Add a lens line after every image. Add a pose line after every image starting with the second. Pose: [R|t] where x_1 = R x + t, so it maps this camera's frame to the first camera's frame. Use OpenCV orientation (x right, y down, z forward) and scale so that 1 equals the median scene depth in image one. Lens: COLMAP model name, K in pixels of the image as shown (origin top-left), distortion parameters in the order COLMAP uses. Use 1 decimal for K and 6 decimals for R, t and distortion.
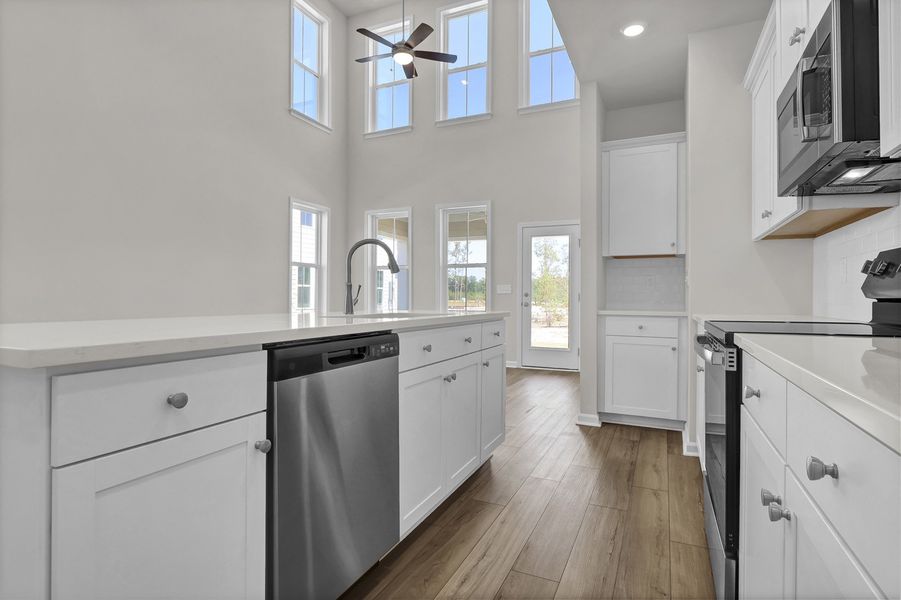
lens RADIAL K [[485.3, 0, 450.5], [0, 485.3, 300.0], [0, 0, 1]] dist [-0.002275, -0.000126]
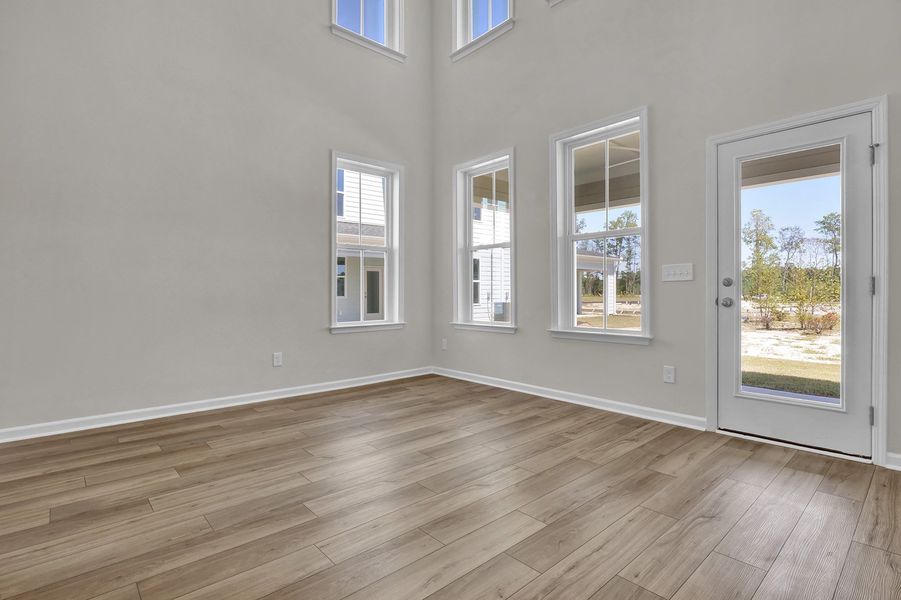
lens RADIAL K [[440.1, 0, 450.5], [0, 440.1, 300.0], [0, 0, 1]] dist [-0.017393, -0.000189]
pose [[0.913575, -0.006965, -0.406612, 0.070948], [0.010467, 0.999925, 0.006389, 0.001123], [0.406536, -0.010093, 0.913579, 0.432264]]
